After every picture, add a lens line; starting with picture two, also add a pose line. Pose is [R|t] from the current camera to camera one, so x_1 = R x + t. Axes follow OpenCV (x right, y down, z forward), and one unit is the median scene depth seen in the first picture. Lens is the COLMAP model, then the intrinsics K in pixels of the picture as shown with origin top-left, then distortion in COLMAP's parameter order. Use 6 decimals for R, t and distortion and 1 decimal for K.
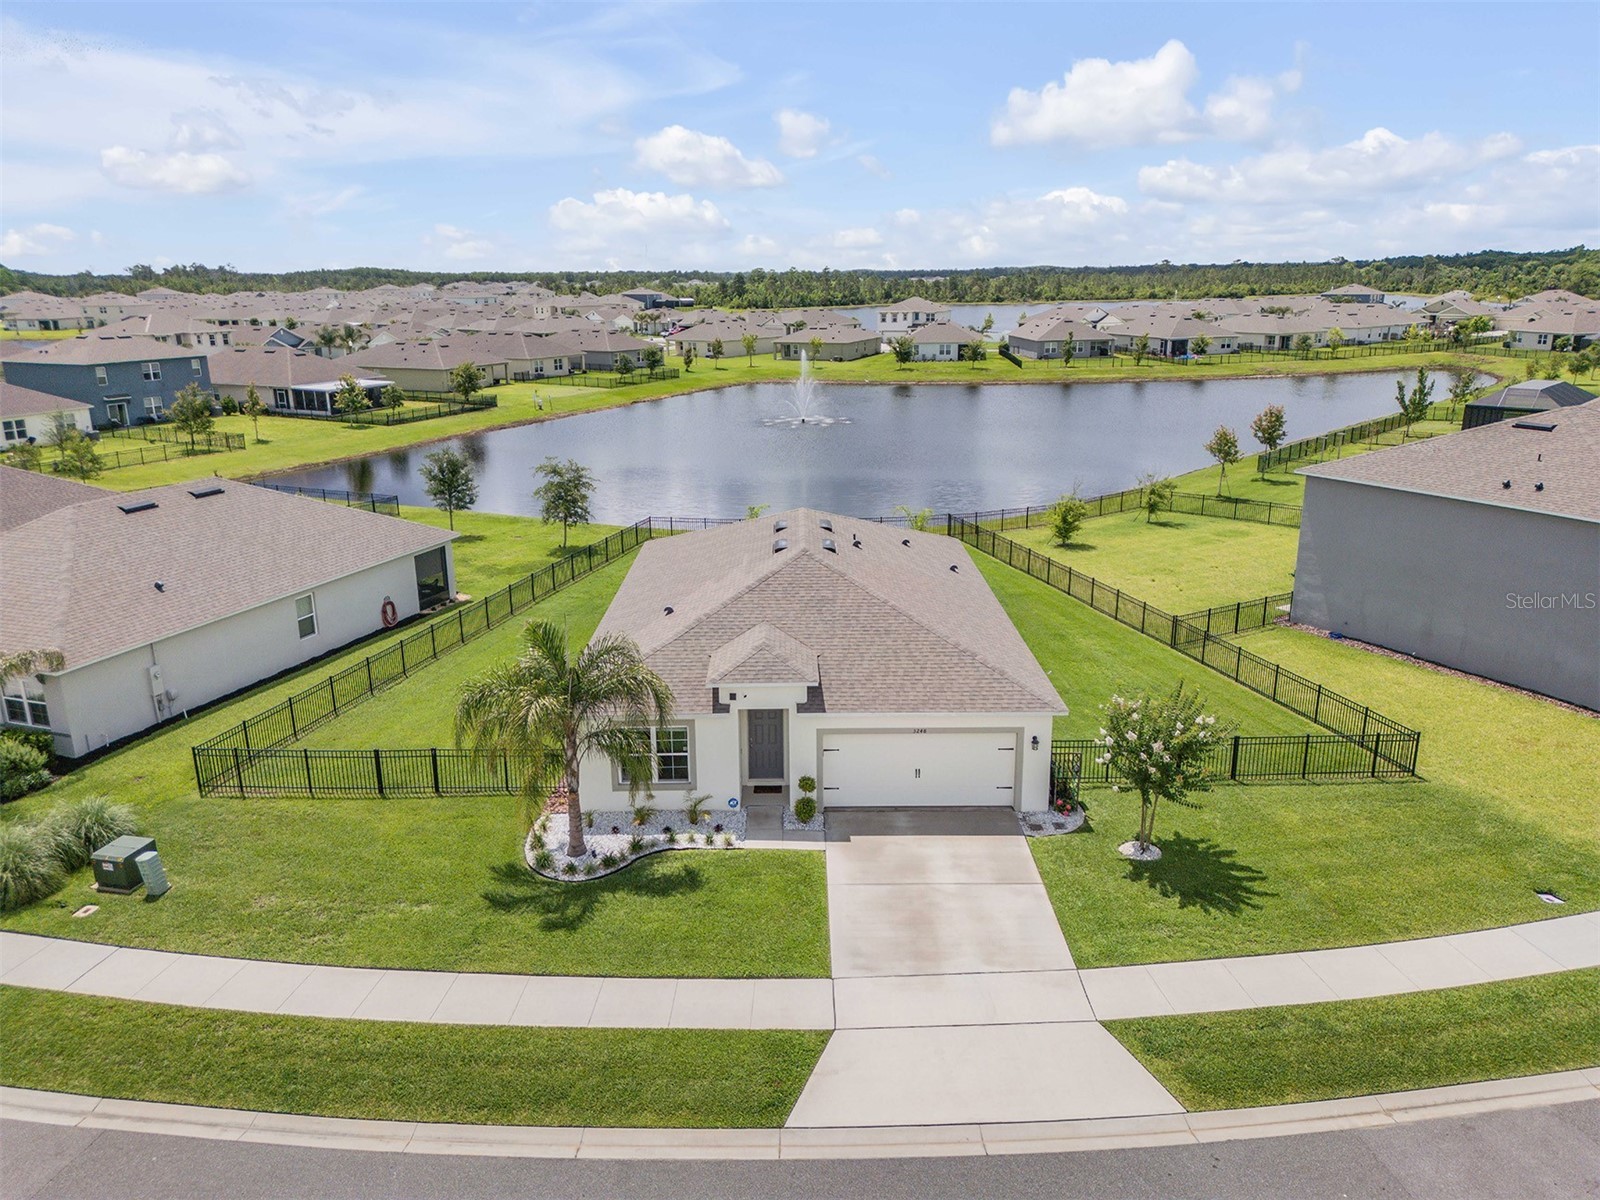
lens RADIAL K [[1122.6, 0, 798.7], [0, 1122.6, 599.0], [0, 0, 1]] dist [0.087968, -0.096728]
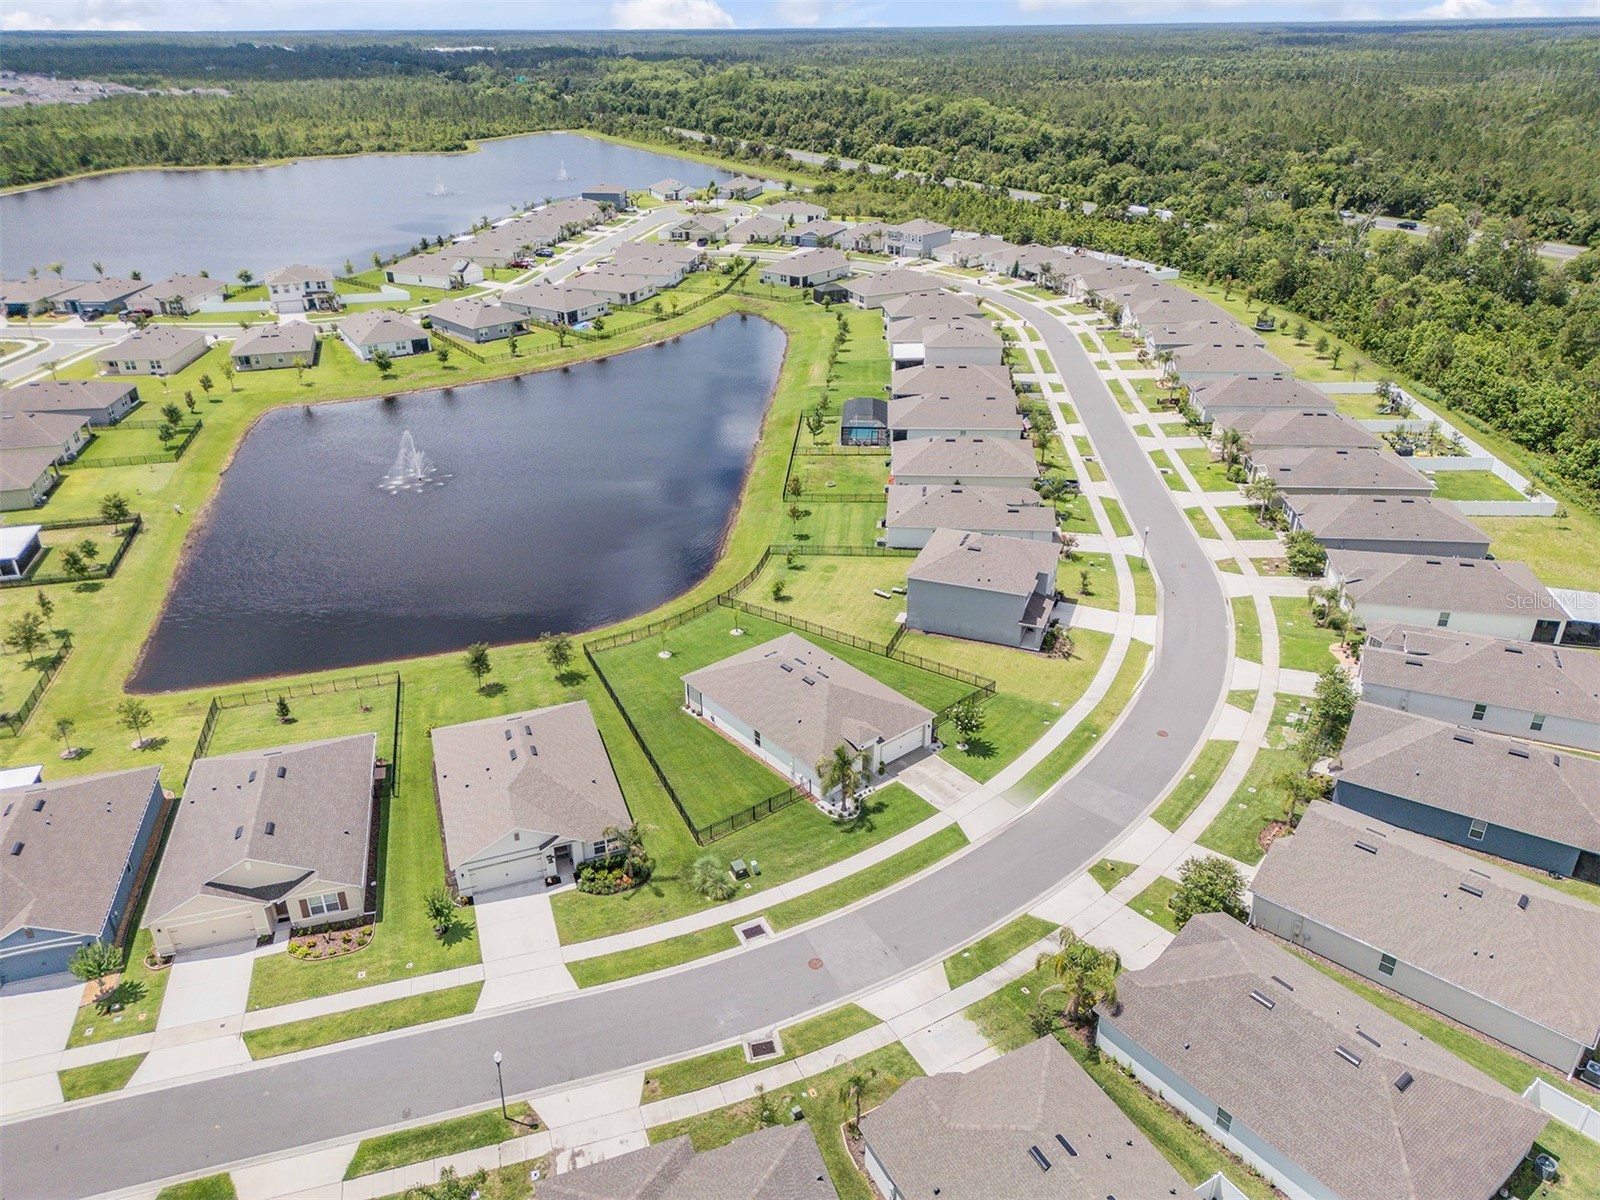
lens RADIAL K [[1122.6, 0, 798.7], [0, 1122.6, 599.0], [0, 0, 1]] dist [0.087968, -0.096728]
pose [[0.771910, -0.282802, 0.569366, -1.641702], [0.175888, 0.955651, 0.236210, -0.951466], [-0.610916, -0.082188, 0.787418, -1.177352]]
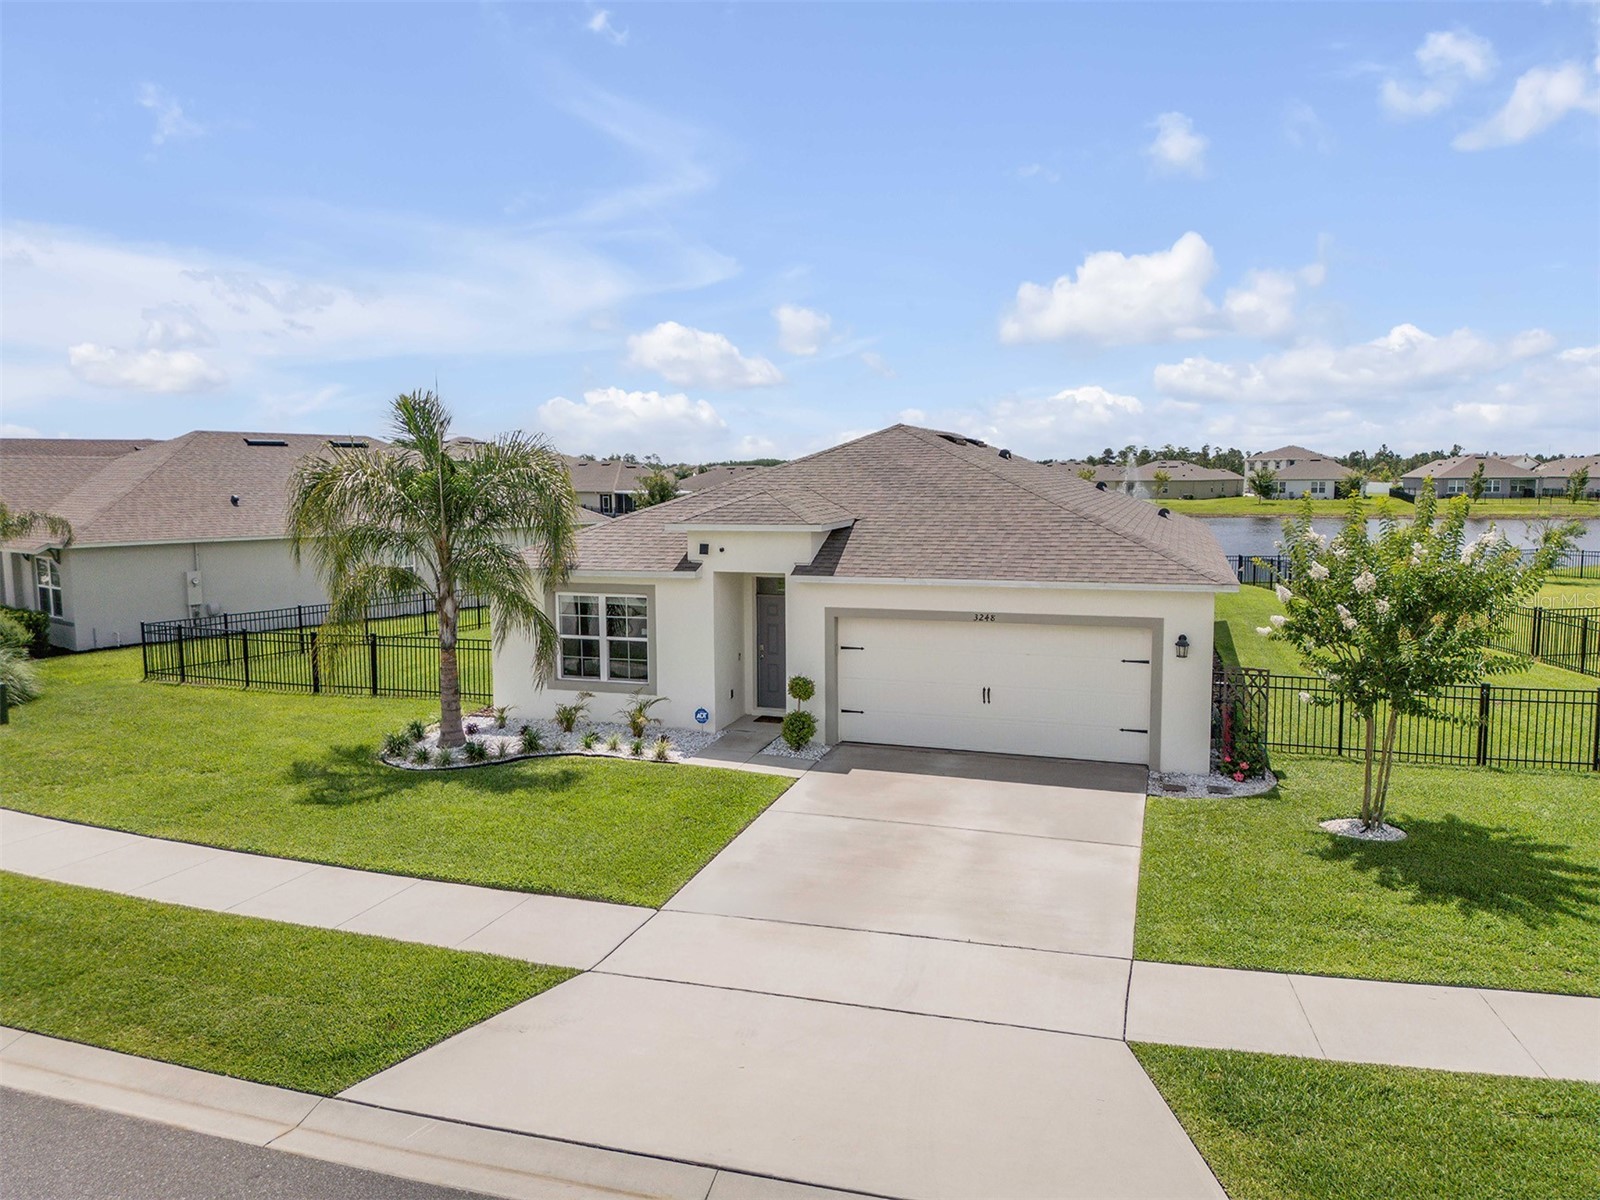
lens RADIAL K [[1122.6, 0, 798.7], [0, 1122.6, 599.0], [0, 0, 1]] dist [0.087968, -0.096728]
pose [[0.946676, 0.038171, -0.319918, 0.184480], [-0.090531, 0.984466, -0.150432, 0.185511], [0.309207, 0.171373, 0.935426, 0.341848]]
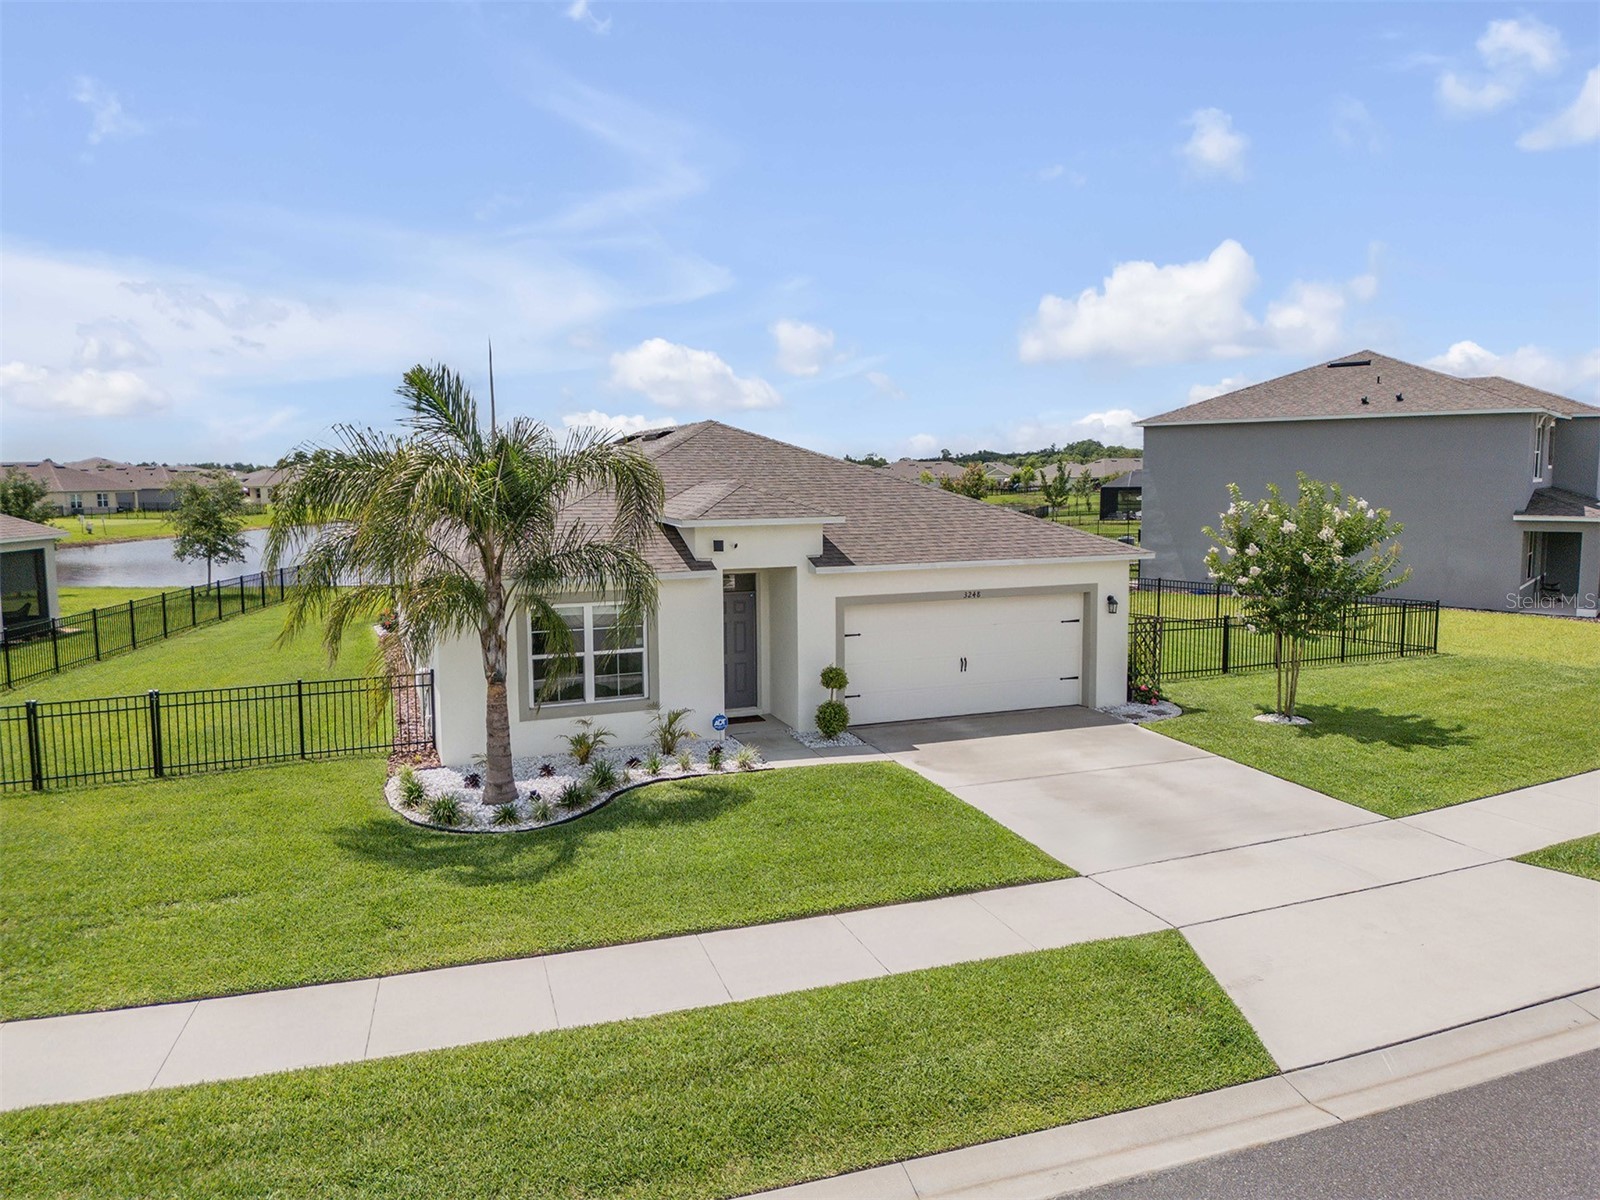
lens RADIAL K [[1122.6, 0, 798.7], [0, 1122.6, 599.0], [0, 0, 1]] dist [0.087968, -0.096728]
pose [[0.931652, -0.039468, 0.361201, -0.215367], [0.100533, 0.983275, -0.151865, 0.190047], [-0.349166, 0.177798, 0.920038, 0.351555]]
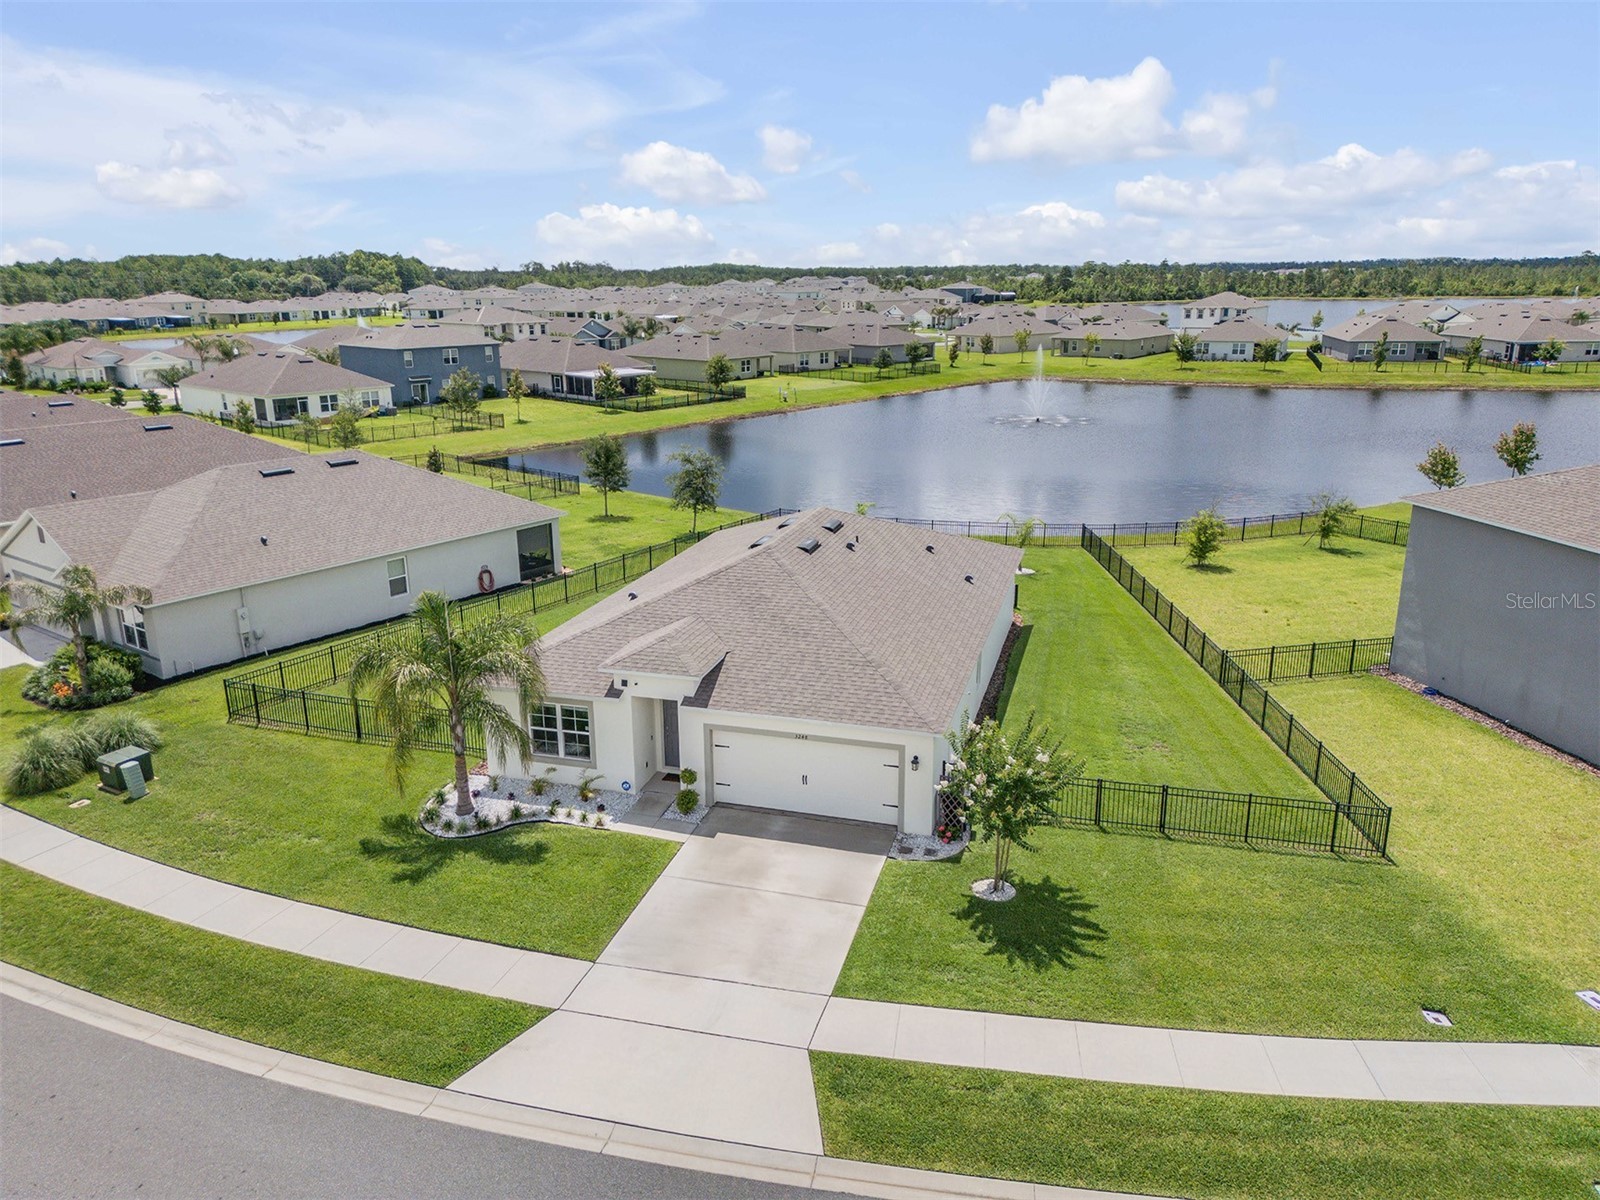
lens RADIAL K [[1122.6, 0, 798.7], [0, 1122.6, 599.0], [0, 0, 1]] dist [0.087968, -0.096728]
pose [[0.957189, 0.082733, -0.277390, 0.326269], [-0.081387, 0.996548, 0.016382, -0.017216], [0.277788, 0.006896, 0.960618, 0.044978]]
